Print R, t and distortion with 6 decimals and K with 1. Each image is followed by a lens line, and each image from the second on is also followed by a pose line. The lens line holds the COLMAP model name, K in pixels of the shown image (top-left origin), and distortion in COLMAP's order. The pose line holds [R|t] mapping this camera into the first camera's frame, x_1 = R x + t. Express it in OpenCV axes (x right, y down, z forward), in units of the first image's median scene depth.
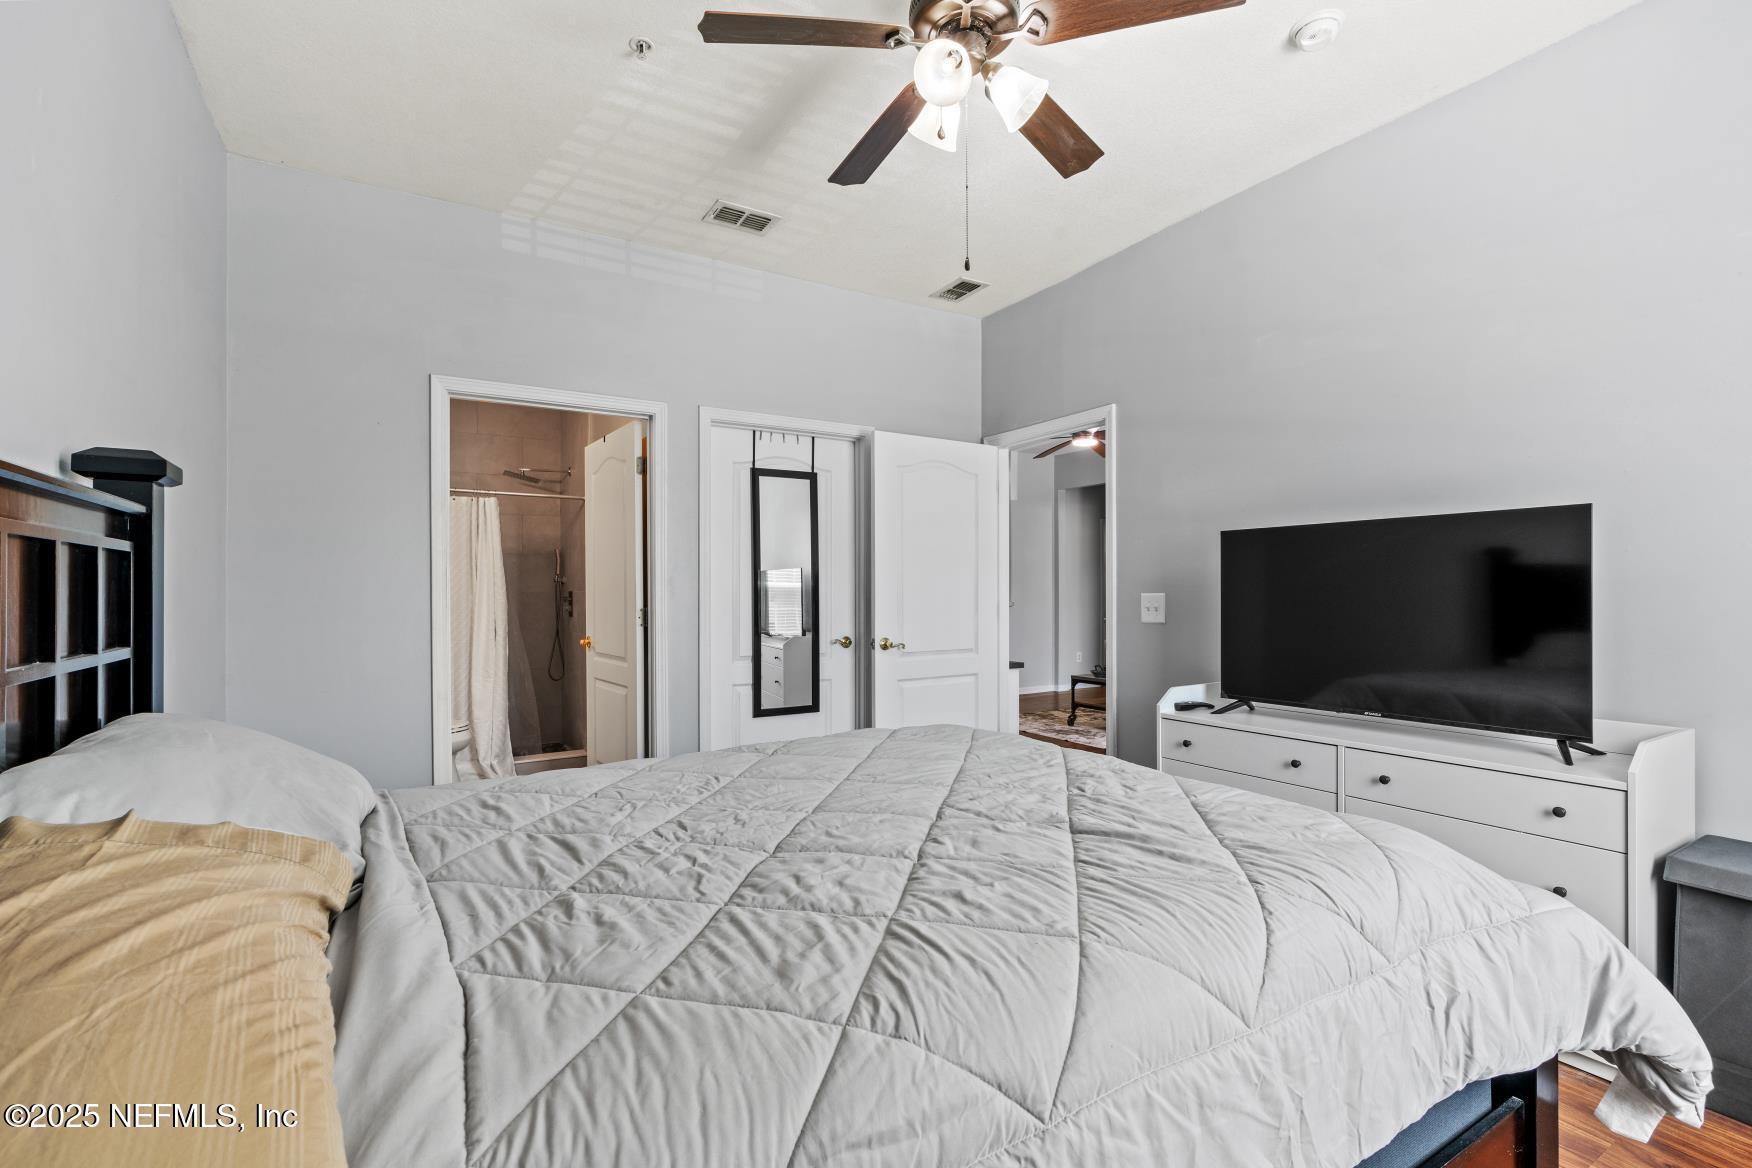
lens RADIAL K [[810.6, 0, 878.3], [0, 810.6, 589.3], [0, 0, 1]] dist [-0.007143, 0.002047]
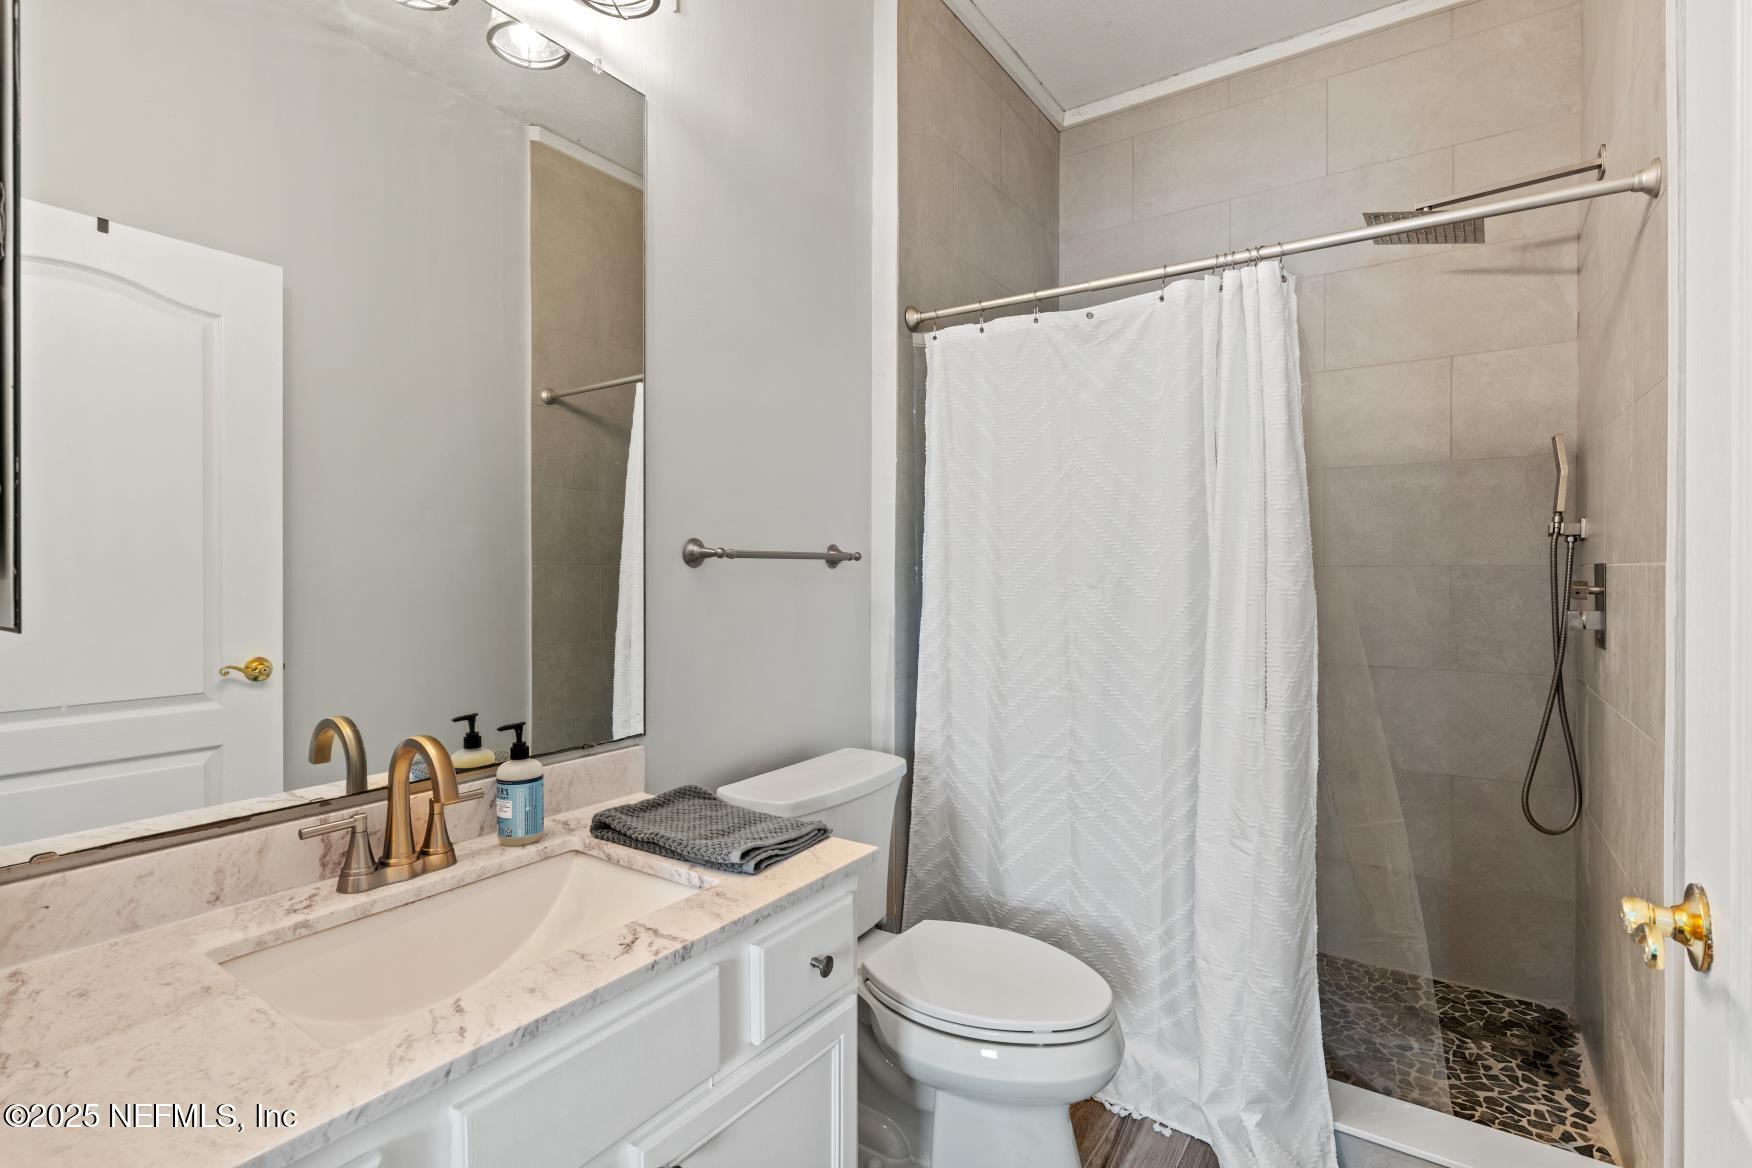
lens RADIAL K [[809.8, 0, 877.3], [0, 809.8, 577.6], [0, 0, 1]] dist [-0.007754, 0.000935]
pose [[0.407354, 0.018721, -0.913079, -0.214416], [-0.001089, 0.999799, 0.020014, 0.001912], [0.913270, -0.007158, 0.407292, 0.627307]]
